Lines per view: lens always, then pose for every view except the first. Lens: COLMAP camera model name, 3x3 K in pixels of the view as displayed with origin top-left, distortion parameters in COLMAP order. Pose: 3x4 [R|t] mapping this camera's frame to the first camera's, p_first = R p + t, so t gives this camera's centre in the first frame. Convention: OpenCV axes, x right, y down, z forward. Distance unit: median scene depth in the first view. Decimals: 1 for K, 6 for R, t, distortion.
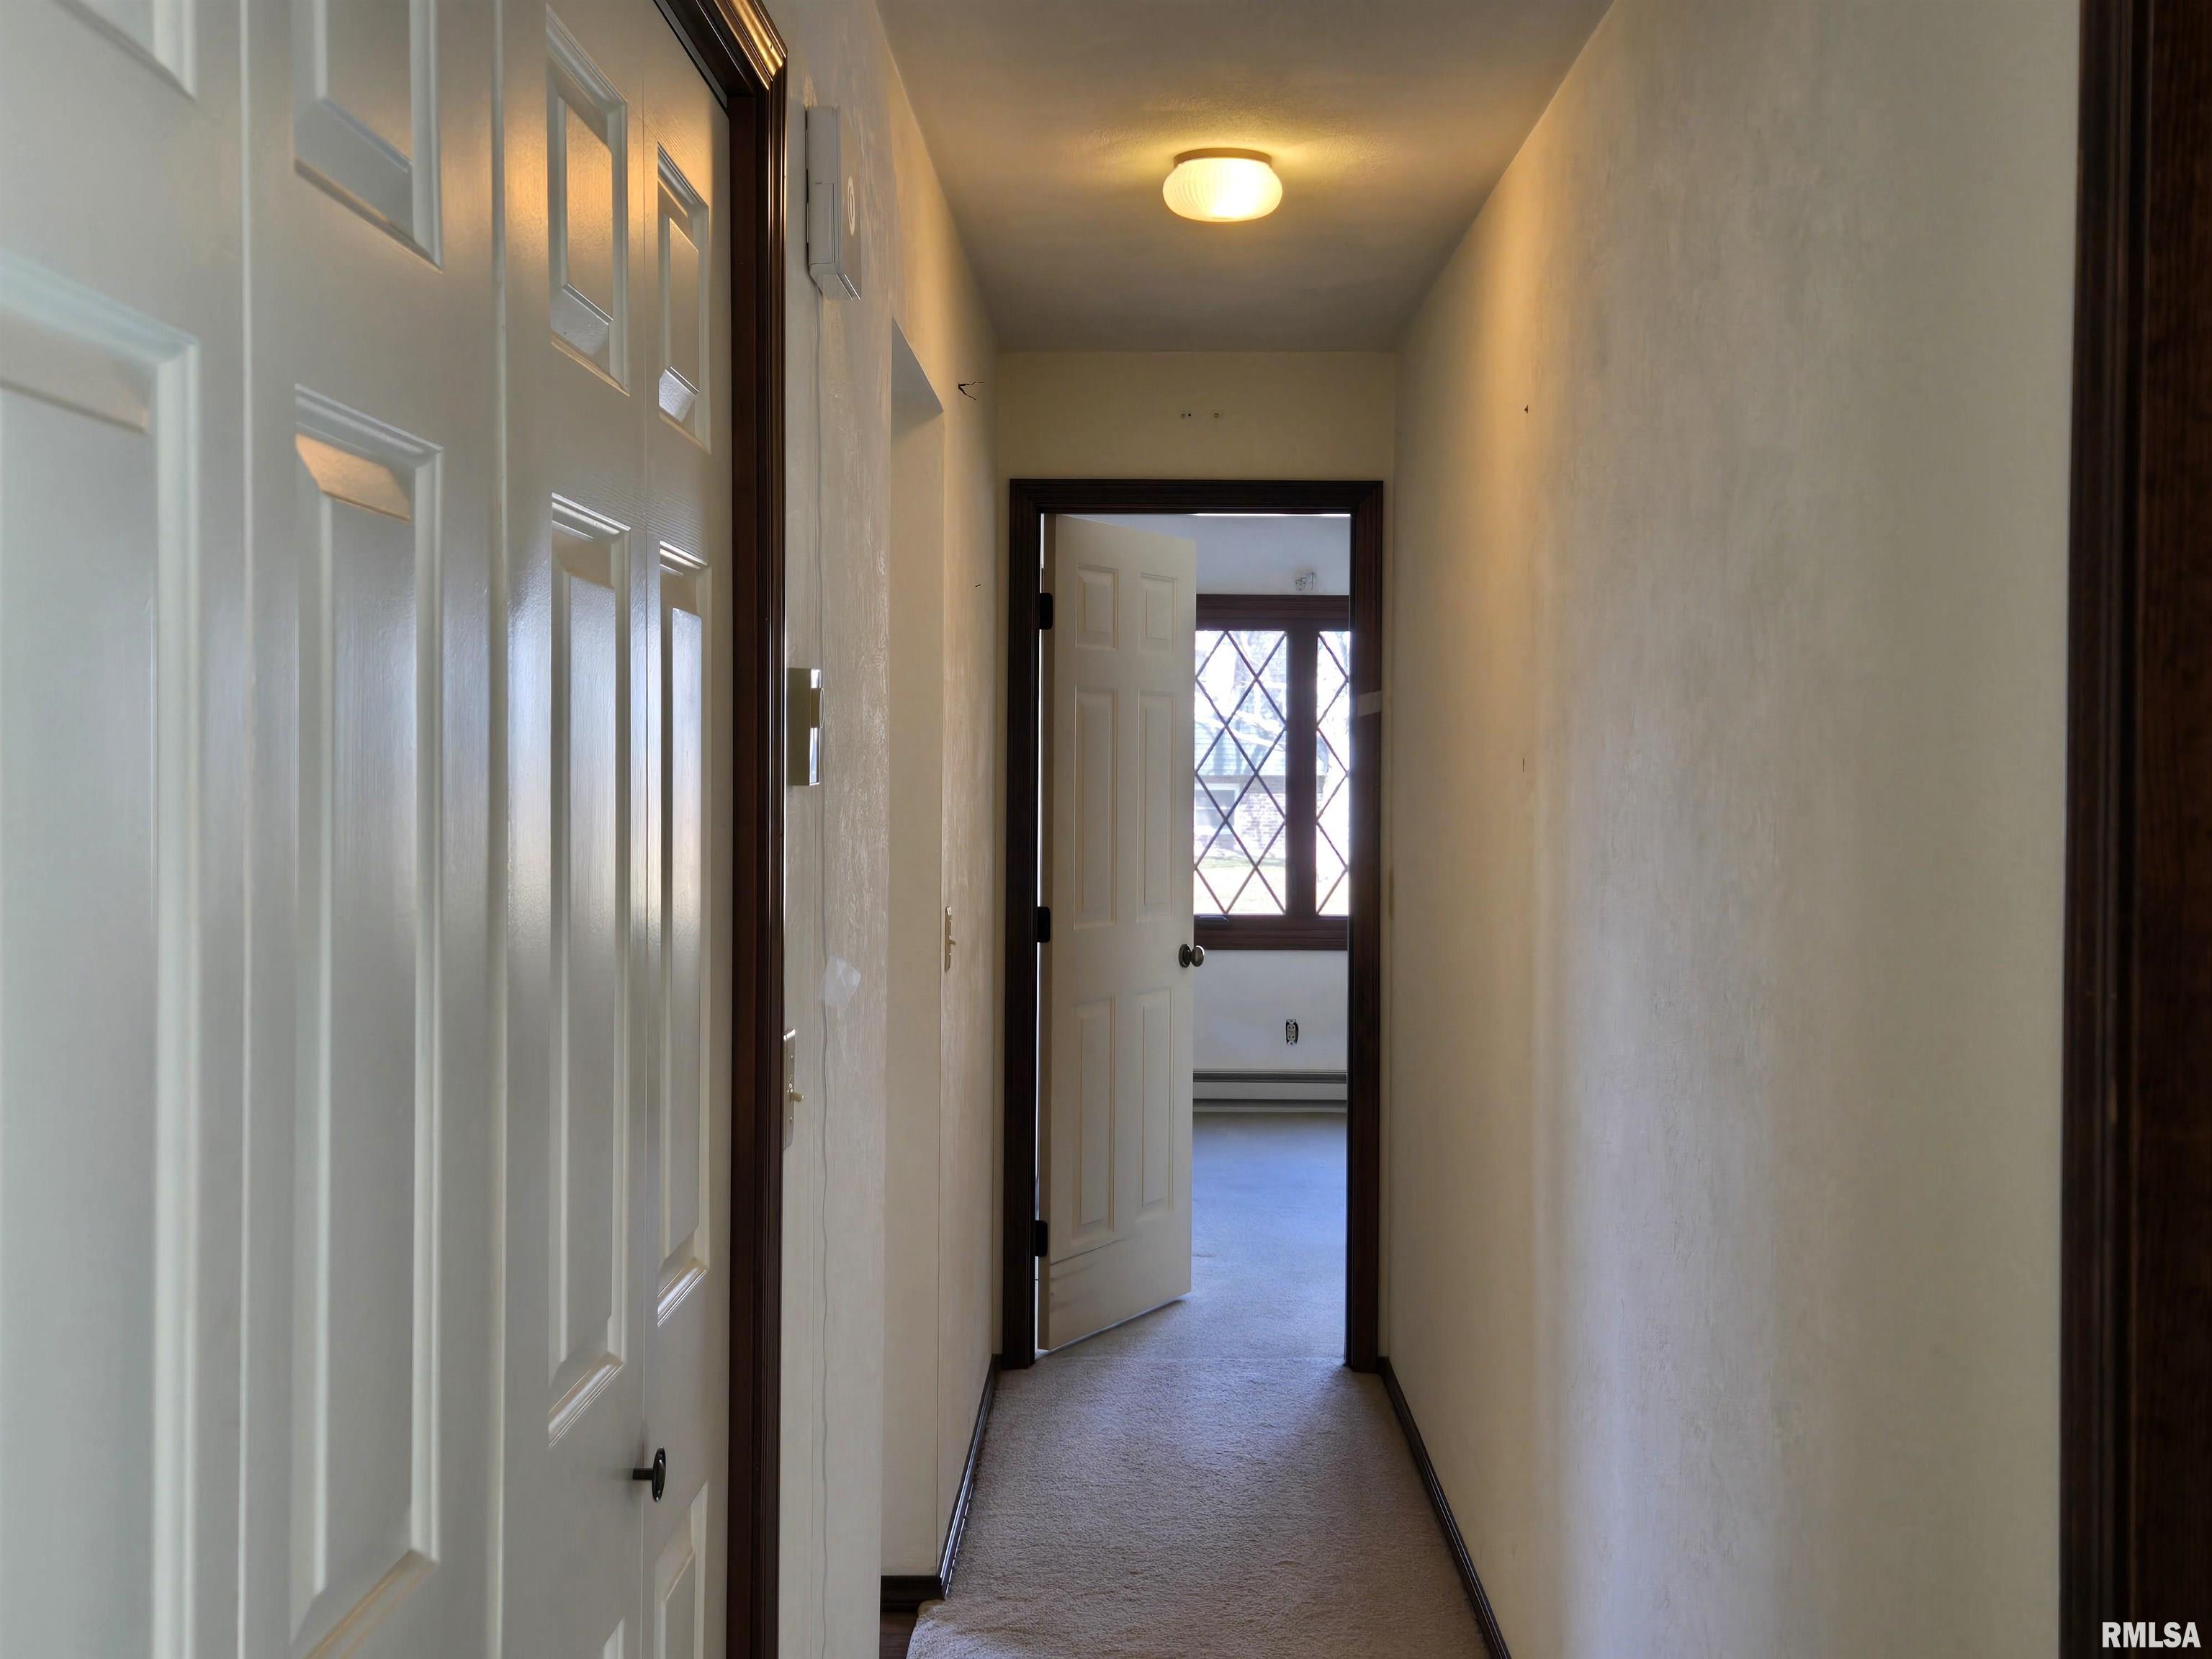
lens RADIAL K [[2318.1, 0, 1111.7], [0, 2318.1, 817.9], [0, 0, 1]] dist [0.044927, 0.000000]
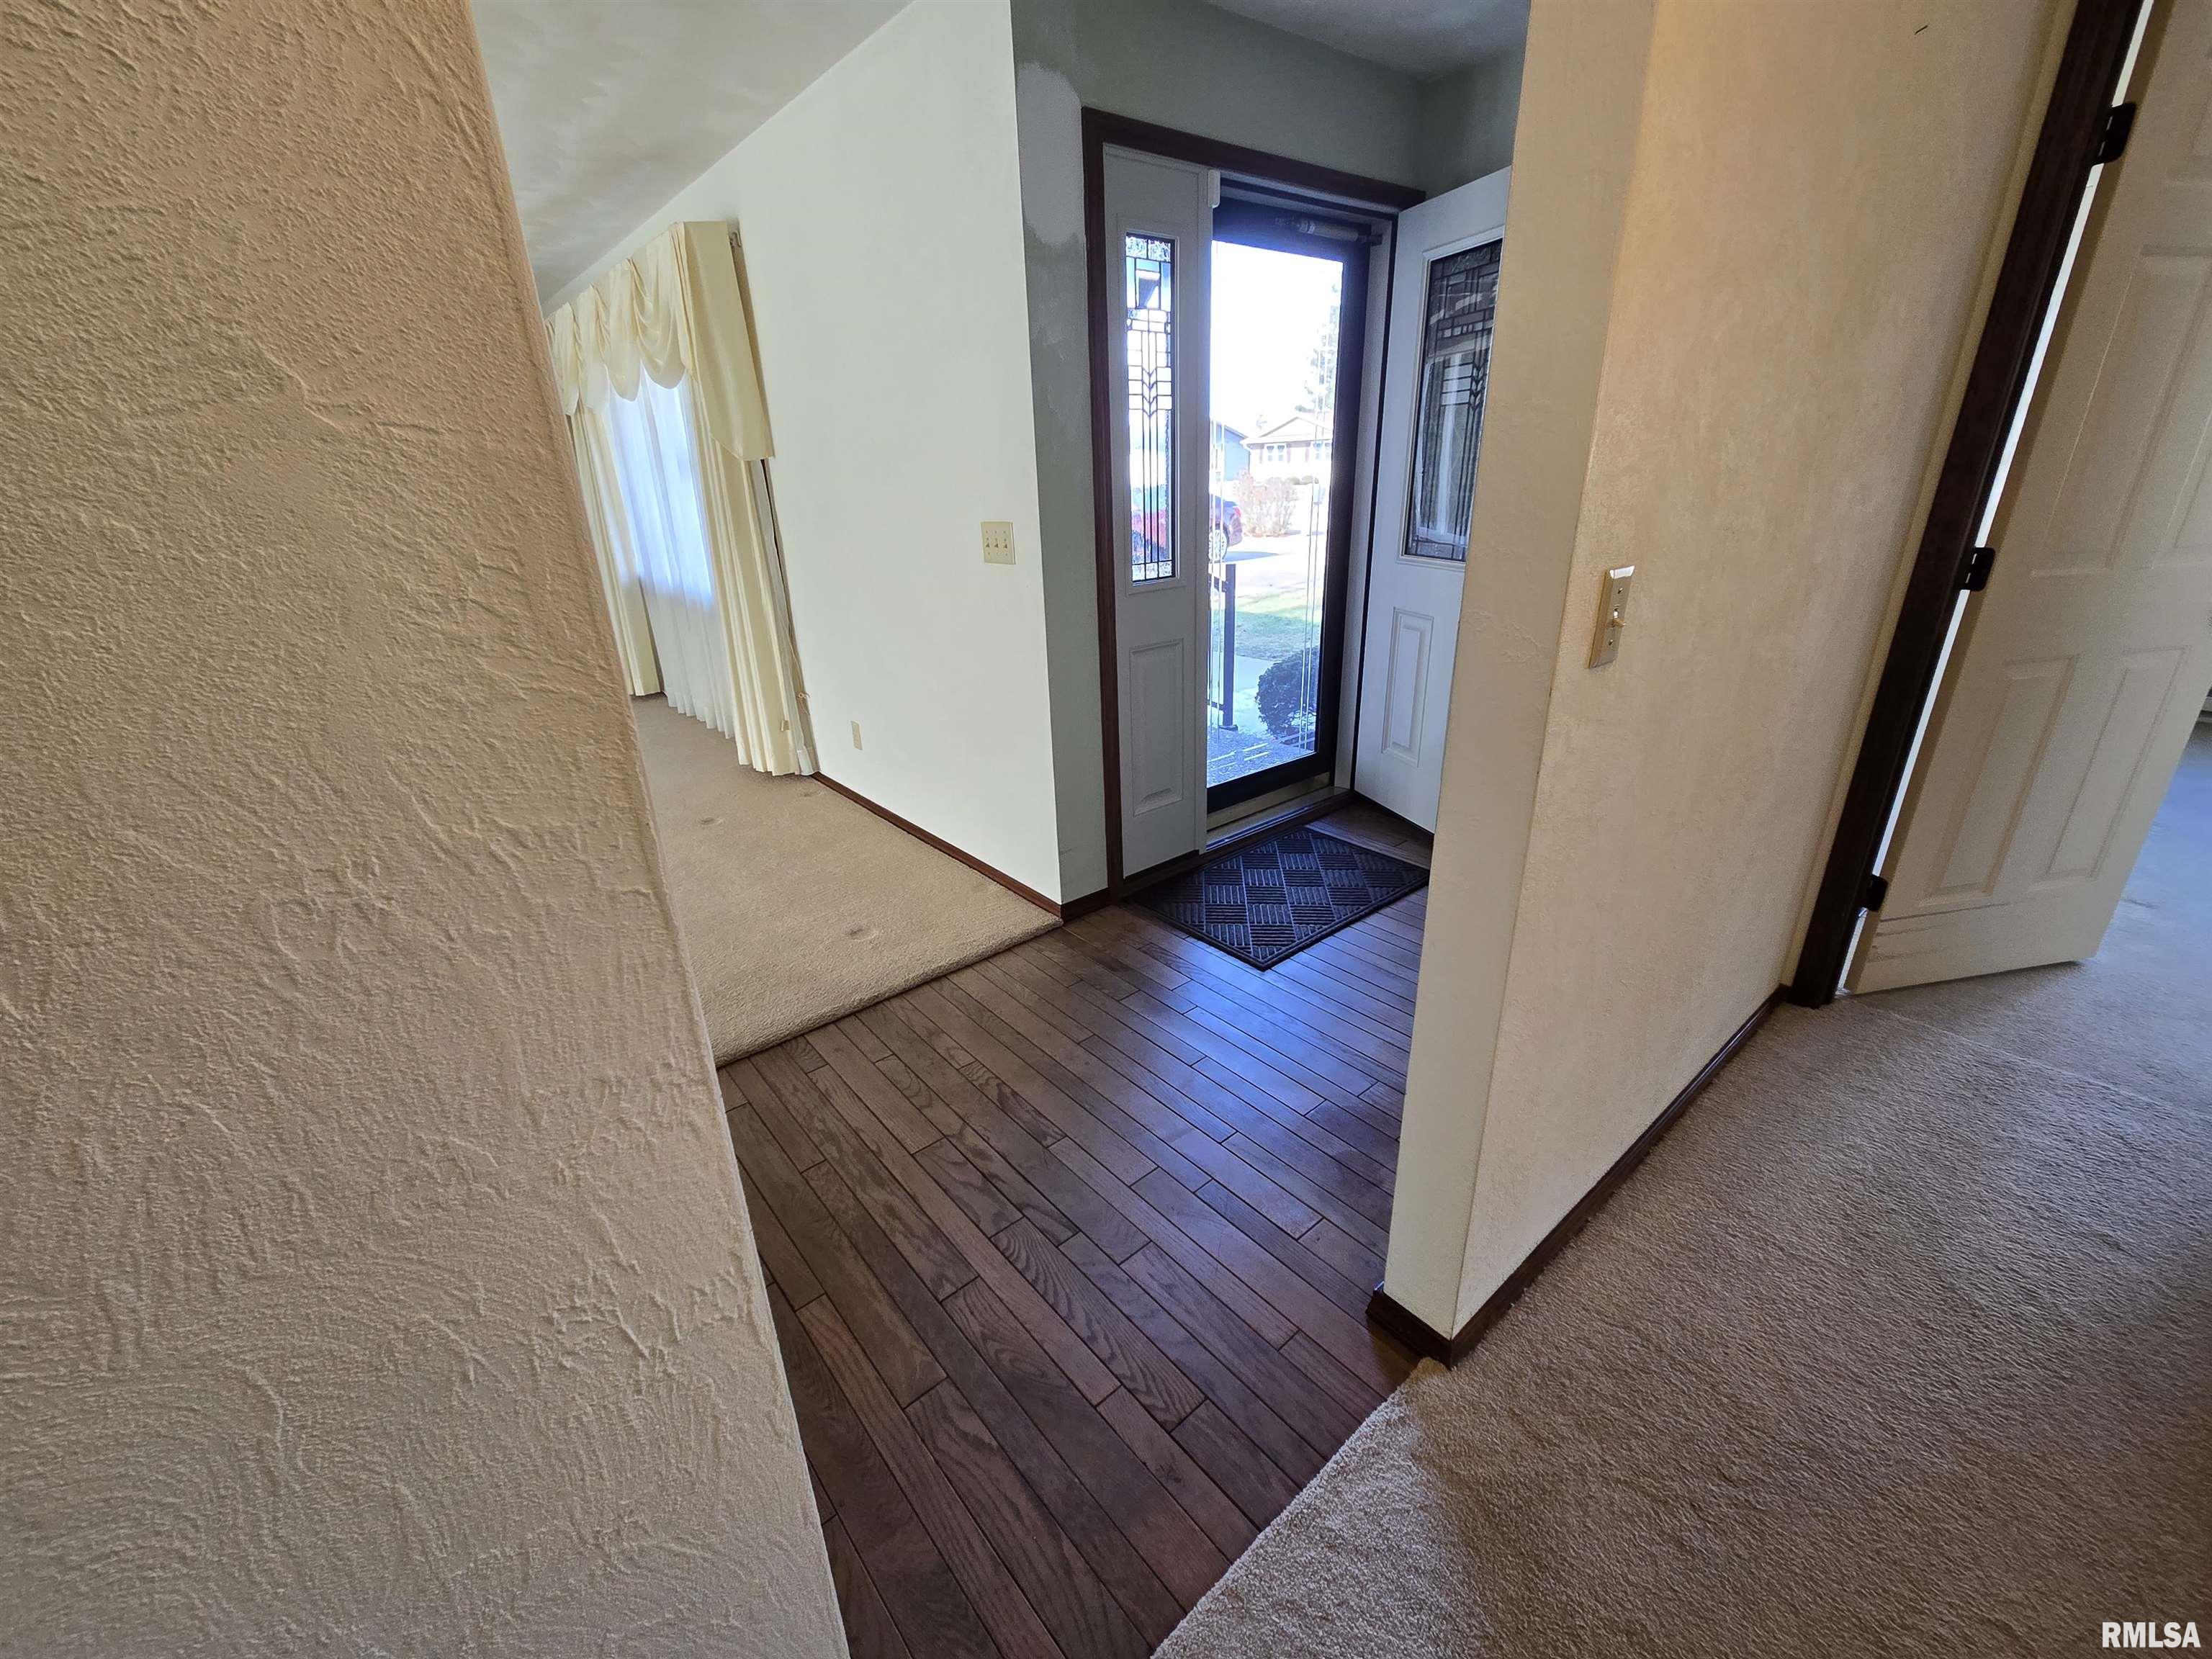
lens RADIAL K [[898.5, 0, 1104.0], [0, 898.5, 815.6], [0, 0, 1]] dist [-0.003083, 0.000671]
pose [[0.643541, 0.257545, -0.720781, 0.025055], [0.016008, 0.936956, 0.349079, 0.010028], [0.765244, -0.236185, 0.598848, 0.519923]]
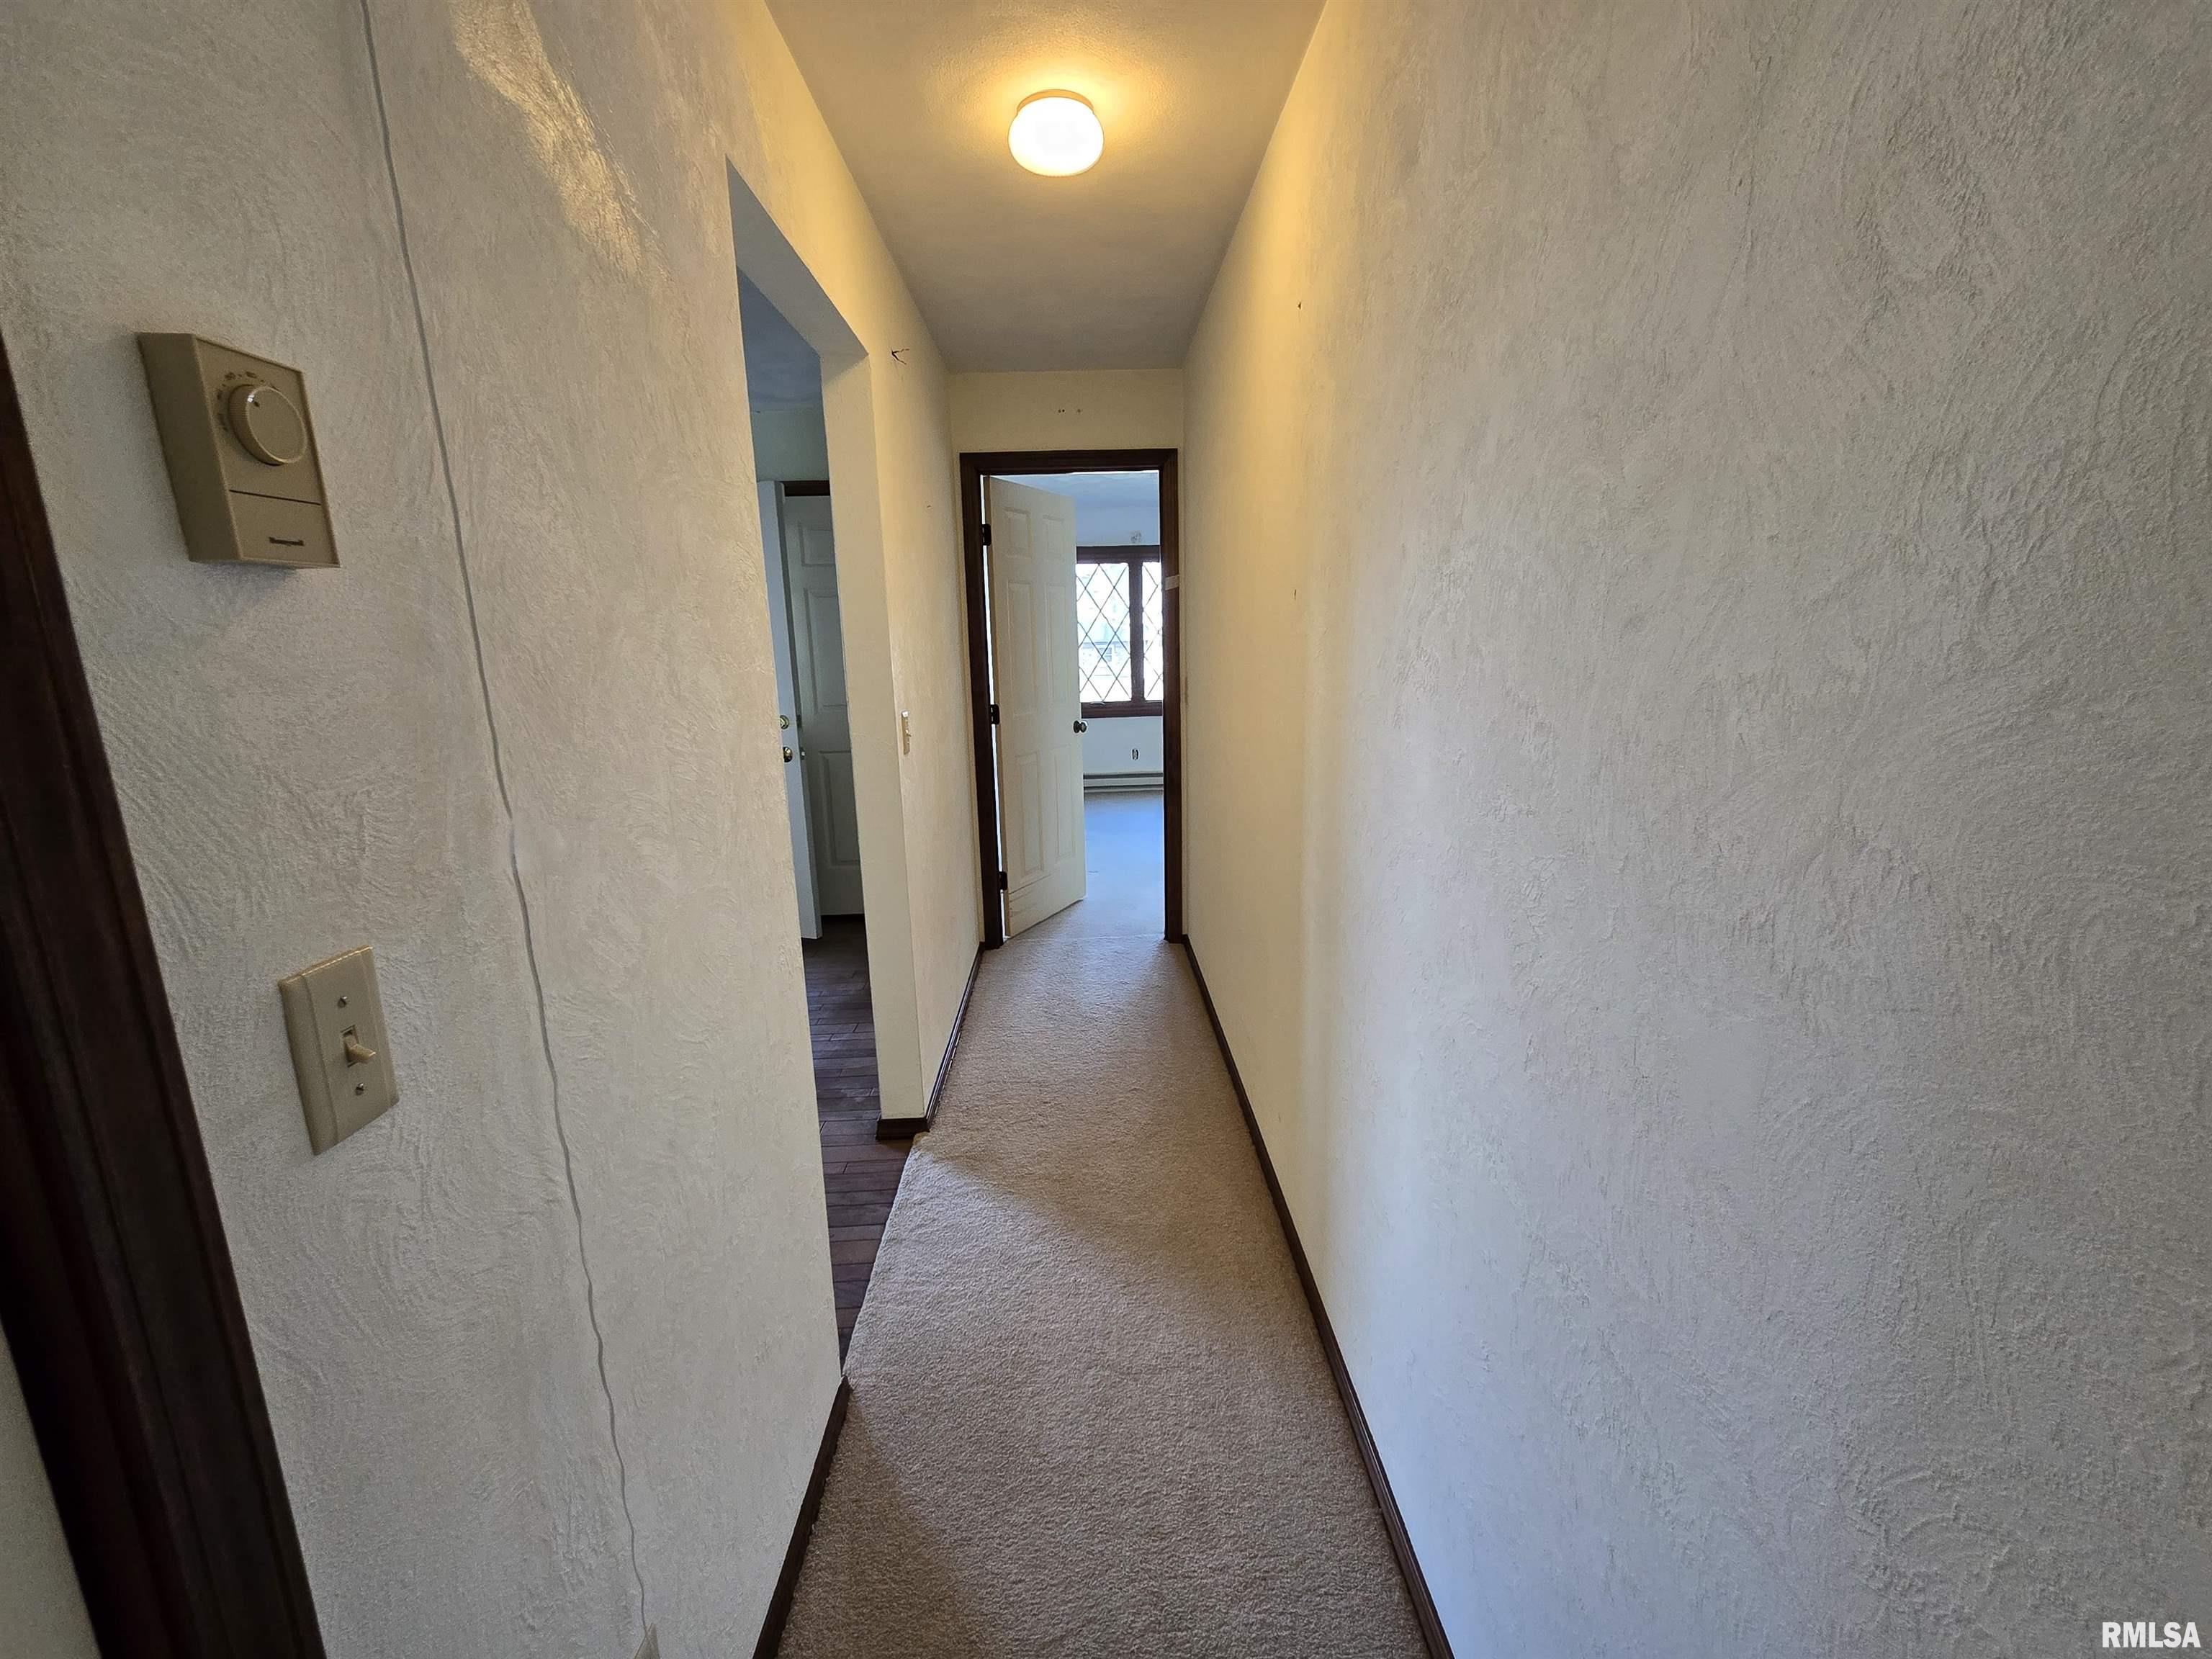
lens RADIAL K [[898.5, 0, 1088.2], [0, 898.5, 823.6], [0, 0, 1]] dist [-0.003083, 0.000671]
pose [[0.999093, -0.038010, 0.019211, 0.026042], [0.033934, 0.983046, 0.180191, 0.006130], [-0.025735, -0.179376, 0.983444, 0.285297]]
